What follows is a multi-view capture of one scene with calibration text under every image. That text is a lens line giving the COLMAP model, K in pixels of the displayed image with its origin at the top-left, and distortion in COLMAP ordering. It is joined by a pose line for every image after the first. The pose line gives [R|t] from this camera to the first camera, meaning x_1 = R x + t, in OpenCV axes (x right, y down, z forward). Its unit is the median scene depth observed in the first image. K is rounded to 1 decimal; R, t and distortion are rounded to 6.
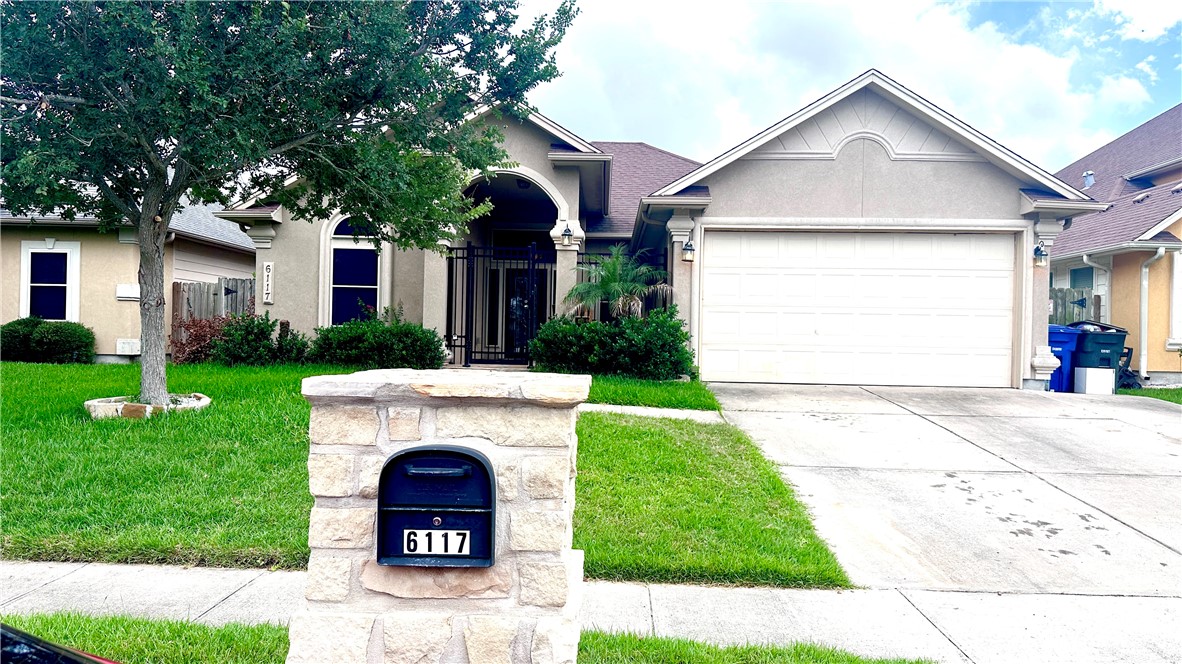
lens RADIAL K [[818.0, 0, 591.6], [0, 818.0, 334.2], [0, 0, 1]] dist [-0.001865, -0.001028]
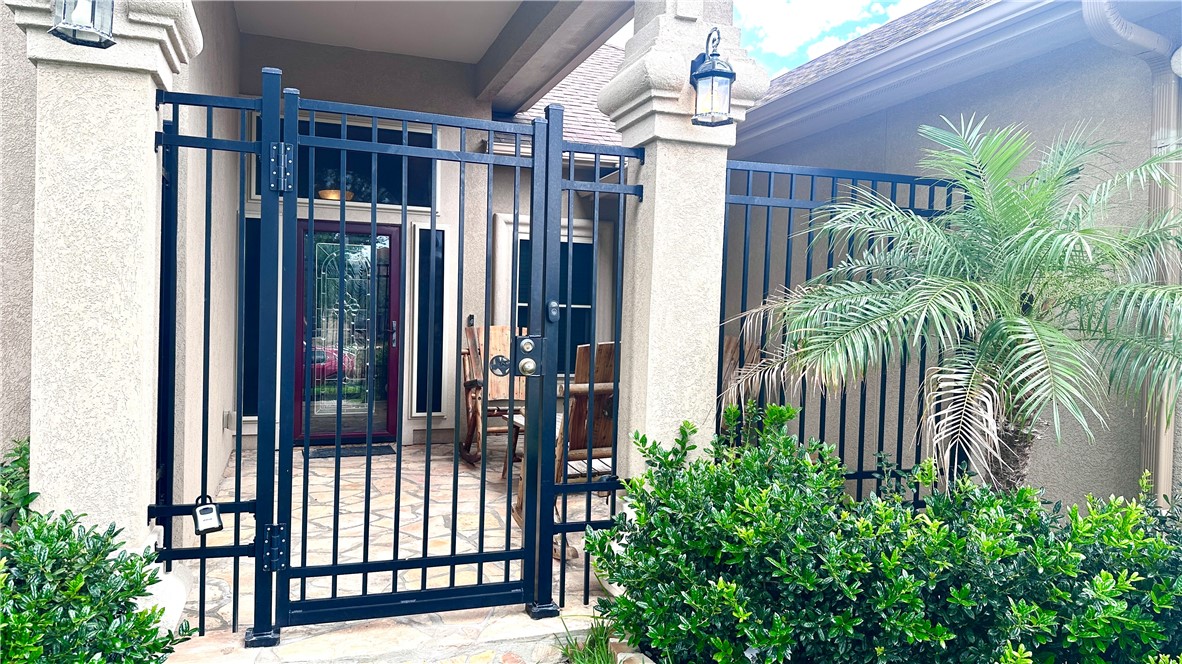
lens RADIAL K [[818.0, 0, 590.2], [0, 818.0, 335.5], [0, 0, 1]] dist [-0.001865, -0.001028]
pose [[0.928374, 0.004423, 0.371620, -0.152828], [-0.019730, 0.999106, 0.037398, -0.050487], [-0.371123, -0.042051, 0.927631, 0.771547]]
